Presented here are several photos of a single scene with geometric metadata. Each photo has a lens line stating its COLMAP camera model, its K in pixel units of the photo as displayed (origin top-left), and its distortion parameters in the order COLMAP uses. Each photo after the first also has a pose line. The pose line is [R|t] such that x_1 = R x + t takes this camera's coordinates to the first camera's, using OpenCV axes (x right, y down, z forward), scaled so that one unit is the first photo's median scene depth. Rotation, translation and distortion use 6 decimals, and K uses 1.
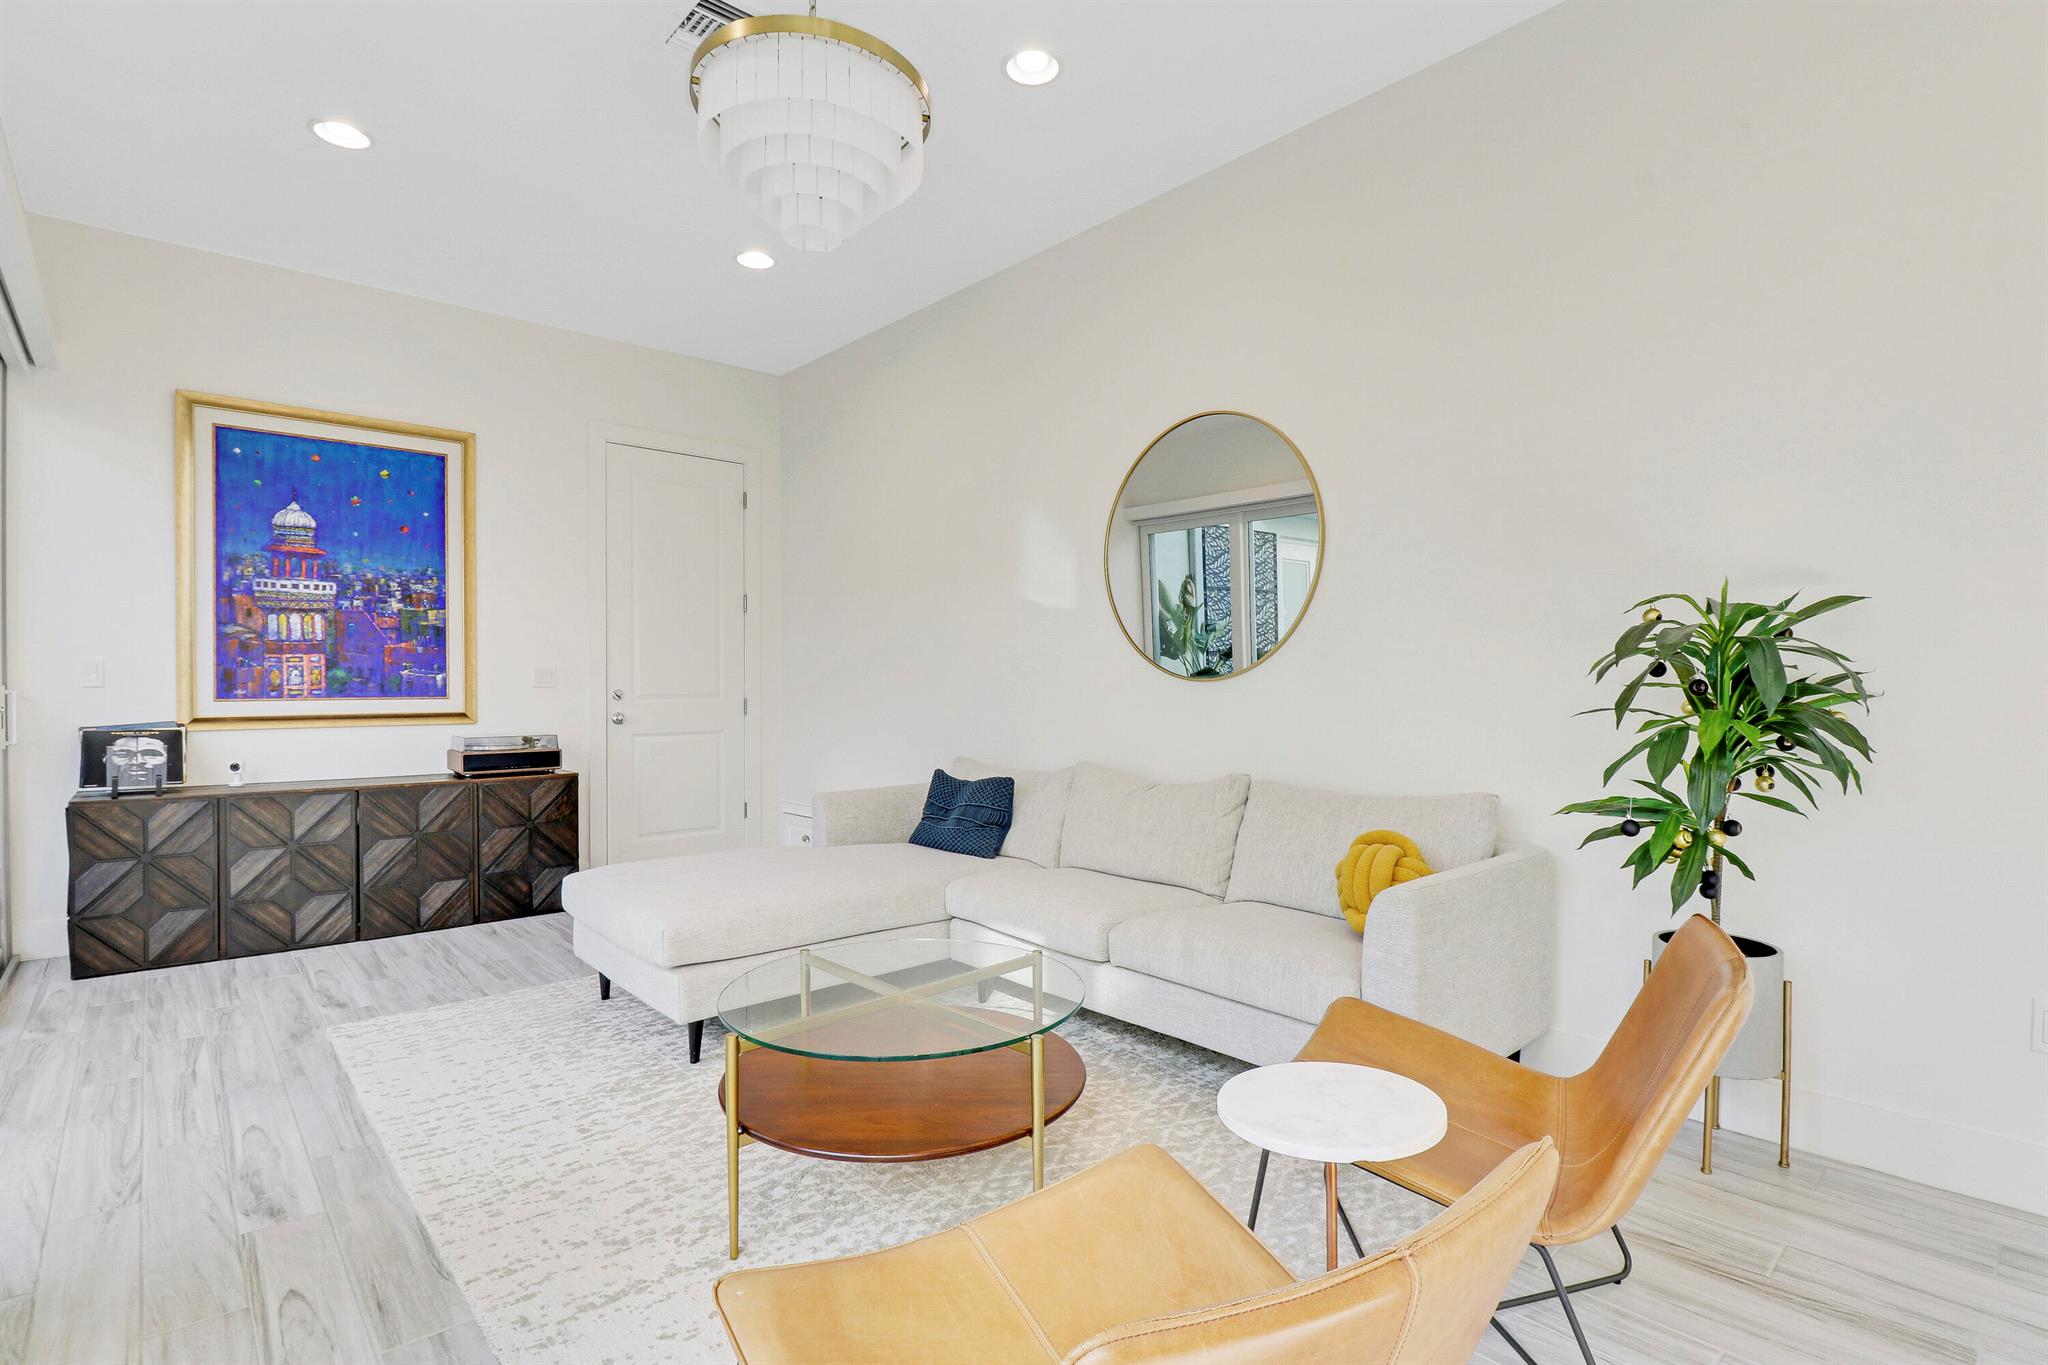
lens RADIAL K [[976.1, 0, 1023.2], [0, 976.1, 689.3], [0, 0, 1]] dist [0.001336, -0.009181]
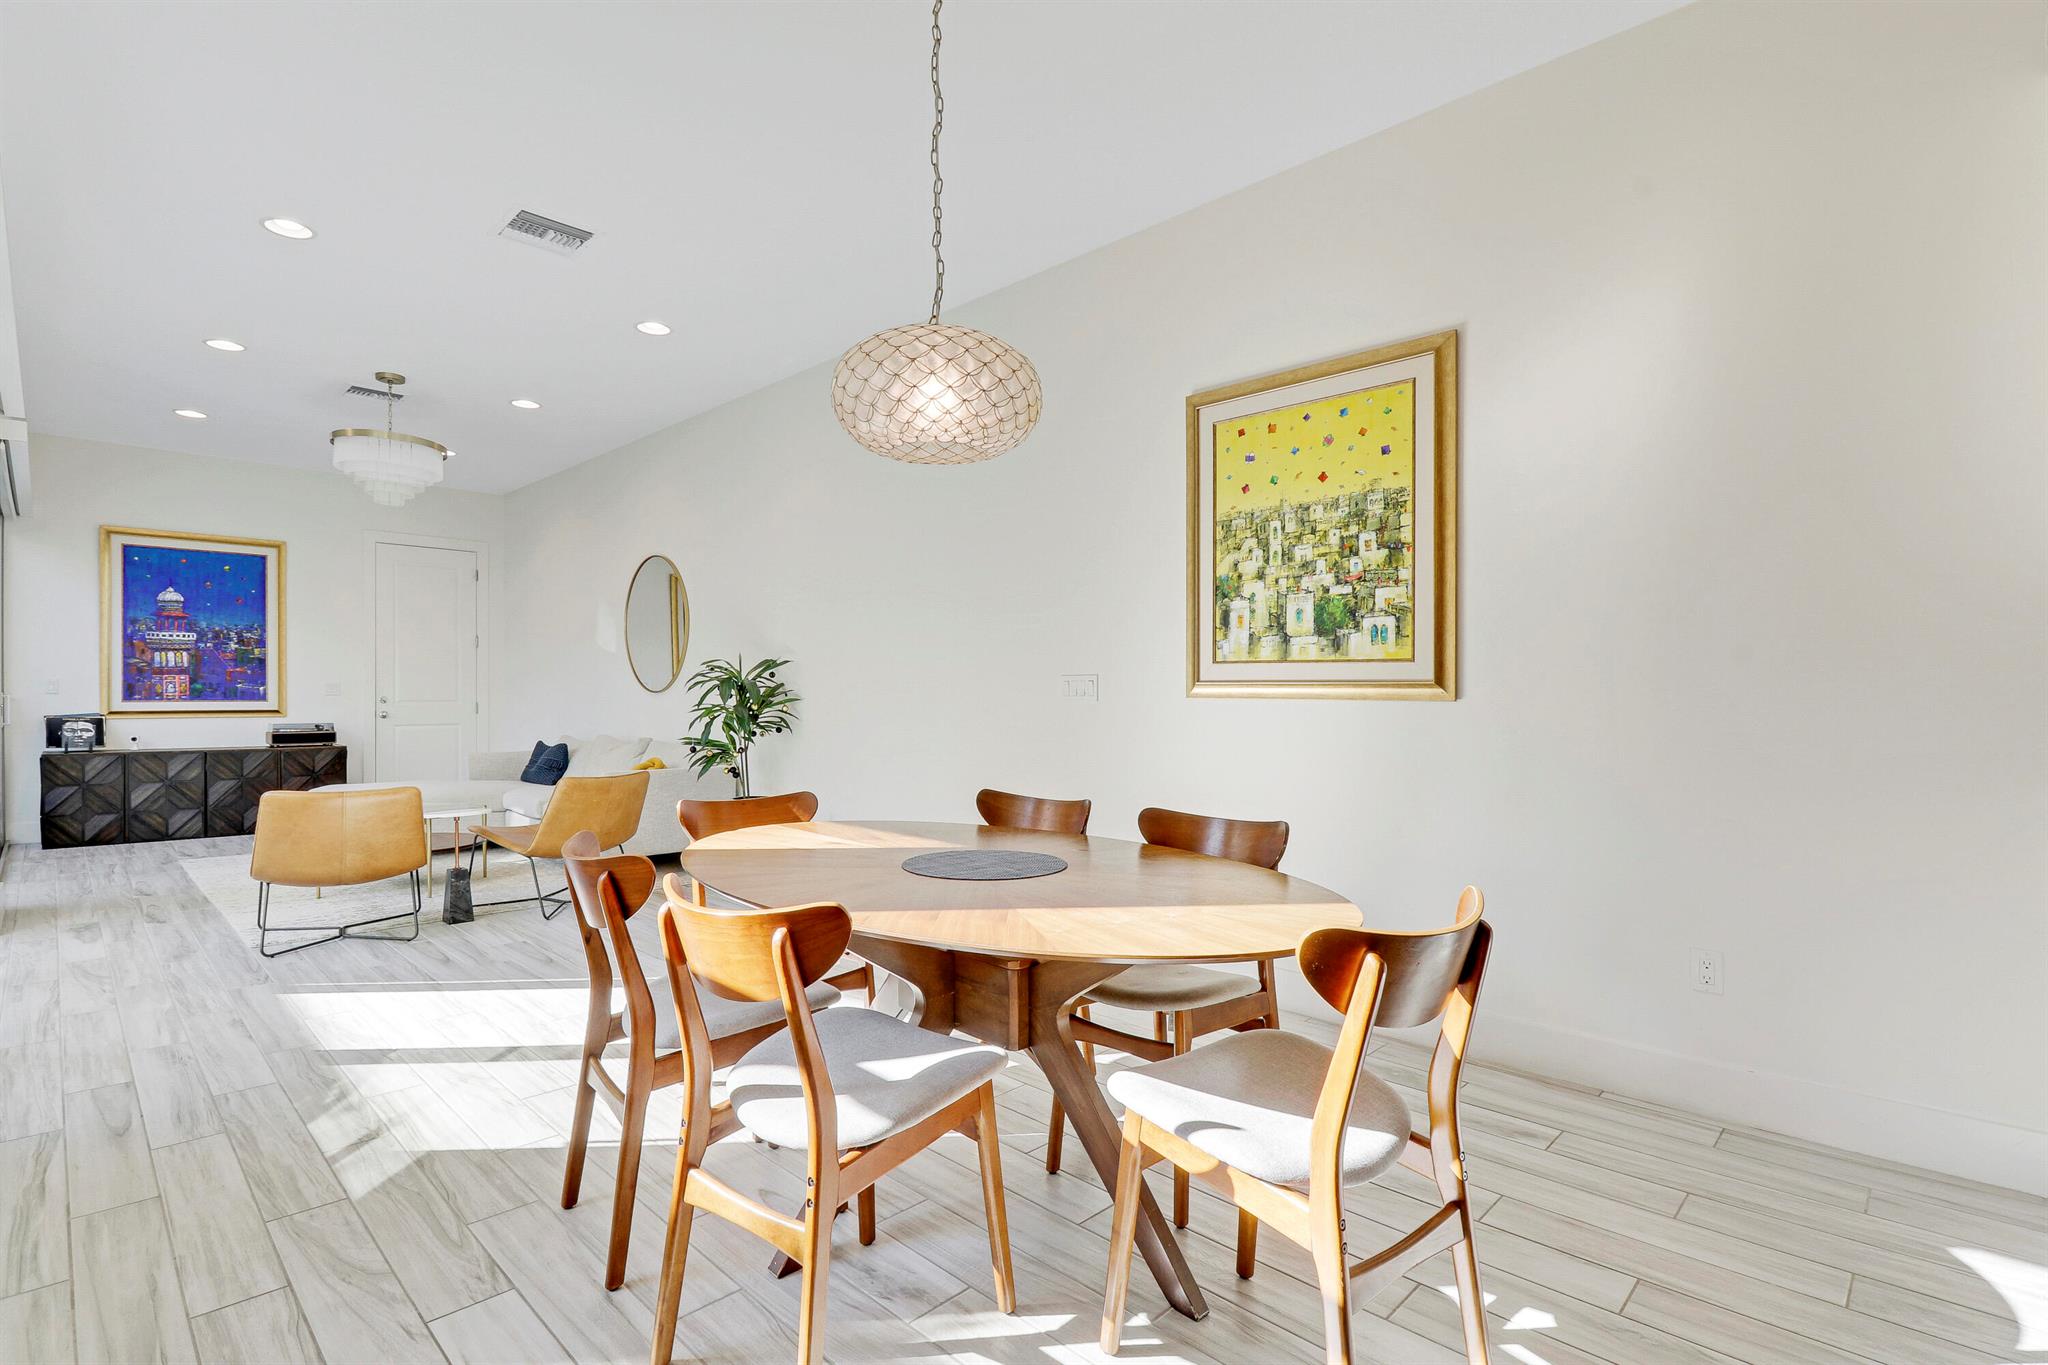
lens RADIAL K [[976.1, 0, 1016.2], [0, 976.1, 700.8], [0, 0, 1]] dist [0.001336, -0.009181]
pose [[0.998476, 0.003447, 0.055076, 0.658256], [-0.003421, 0.999994, -0.000565, 0.005710], [-0.055078, 0.000375, 0.998482, -0.807731]]
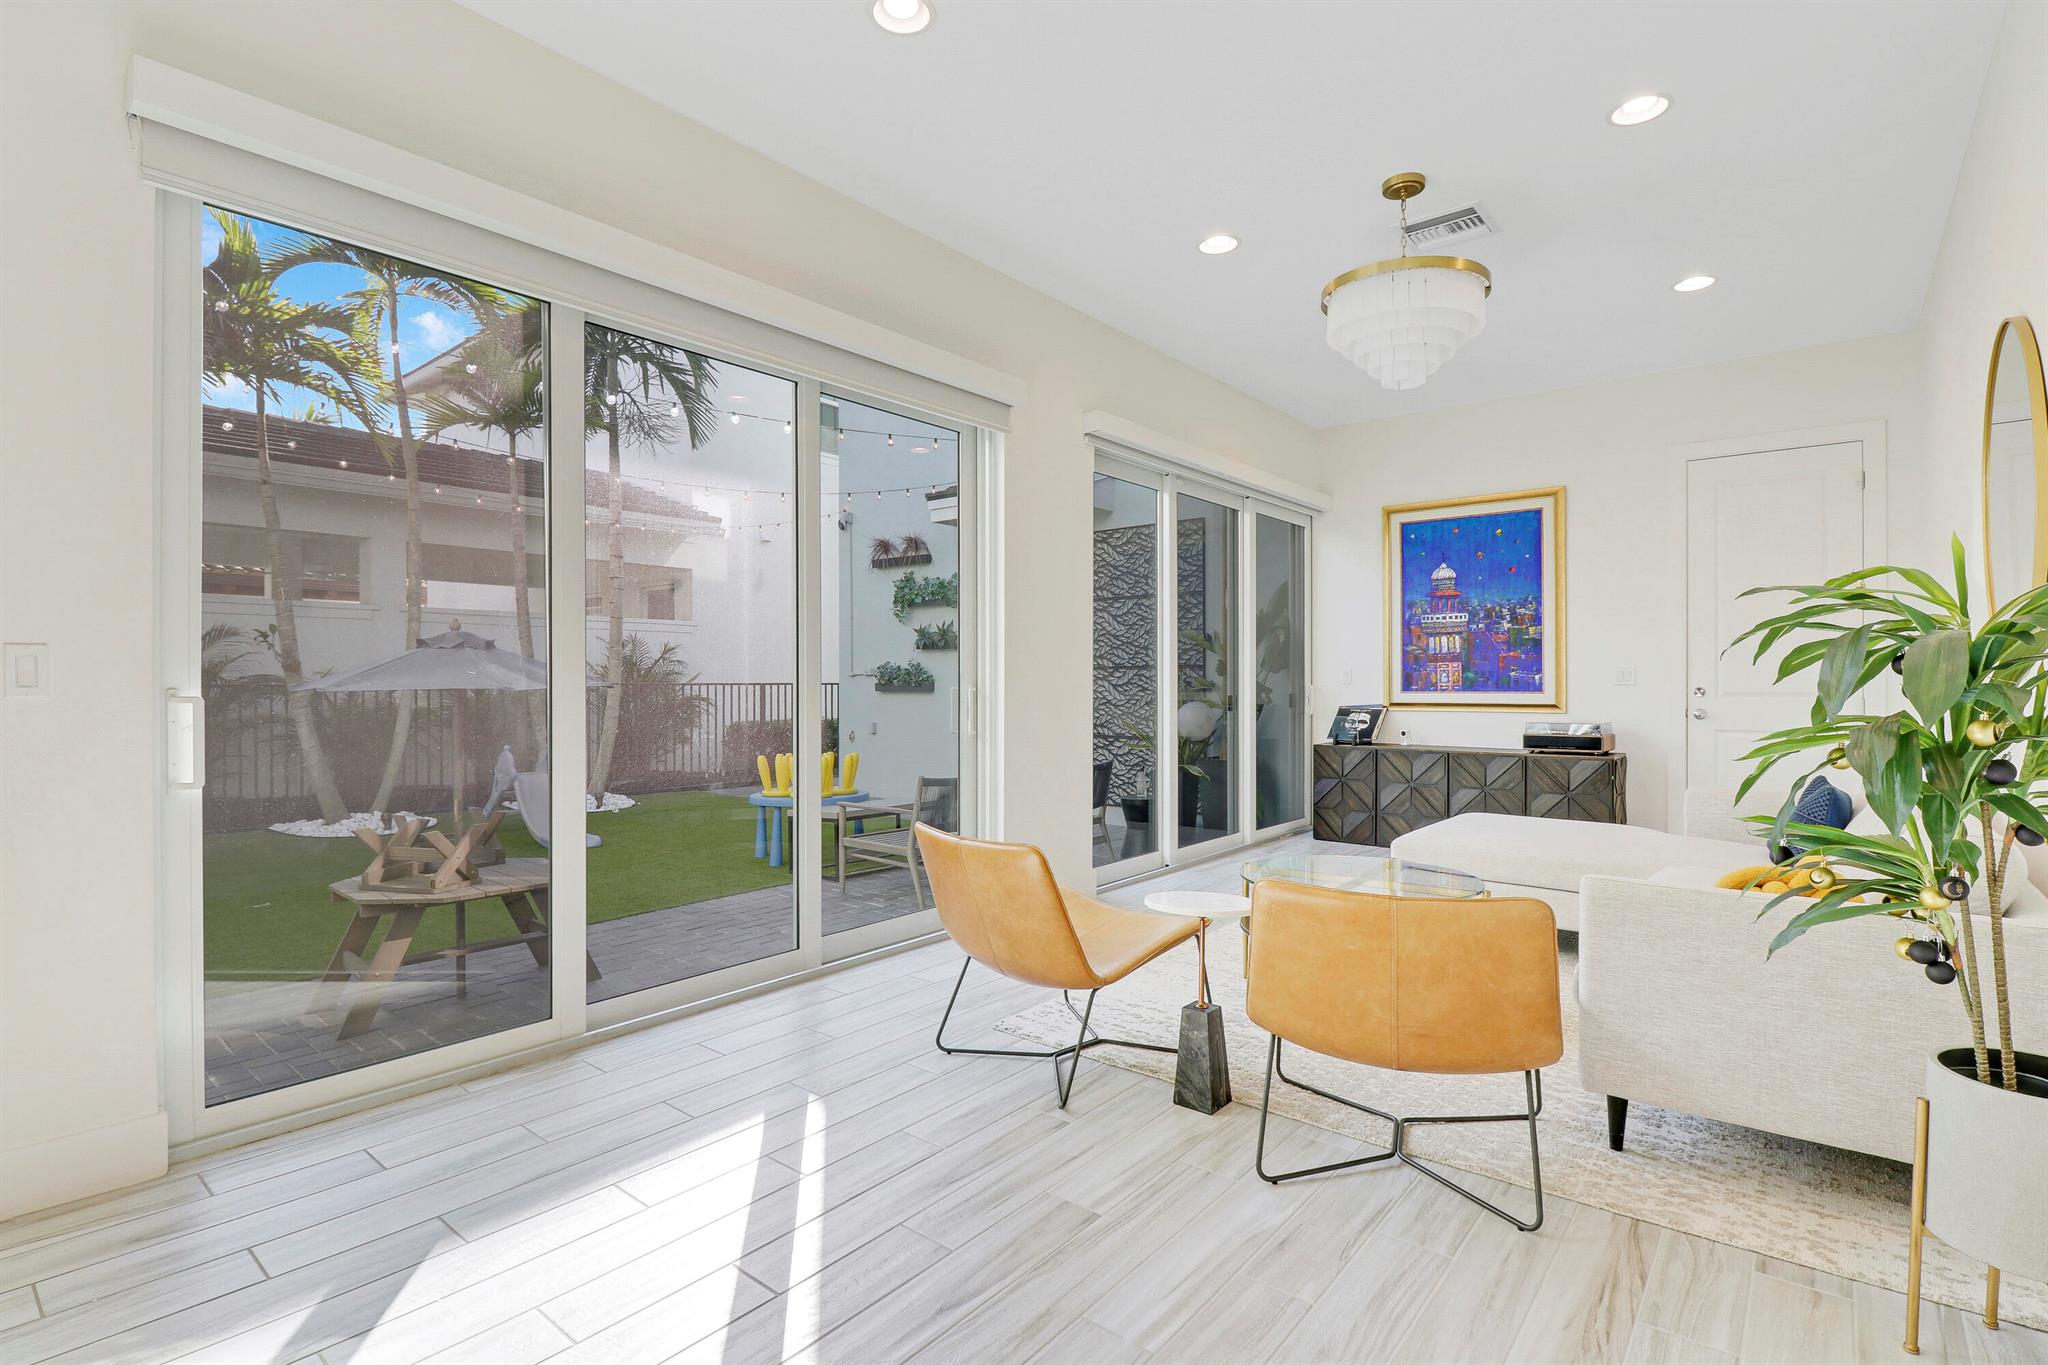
lens RADIAL K [[976.1, 0, 1011.3], [0, 976.1, 678.5], [0, 0, 1]] dist [0.001336, -0.009181]
pose [[0.138221, -0.001931, -0.990400, 0.674243], [-0.005118, 0.999983, -0.002664, -0.003555], [0.990388, 0.005437, 0.138208, 0.121007]]
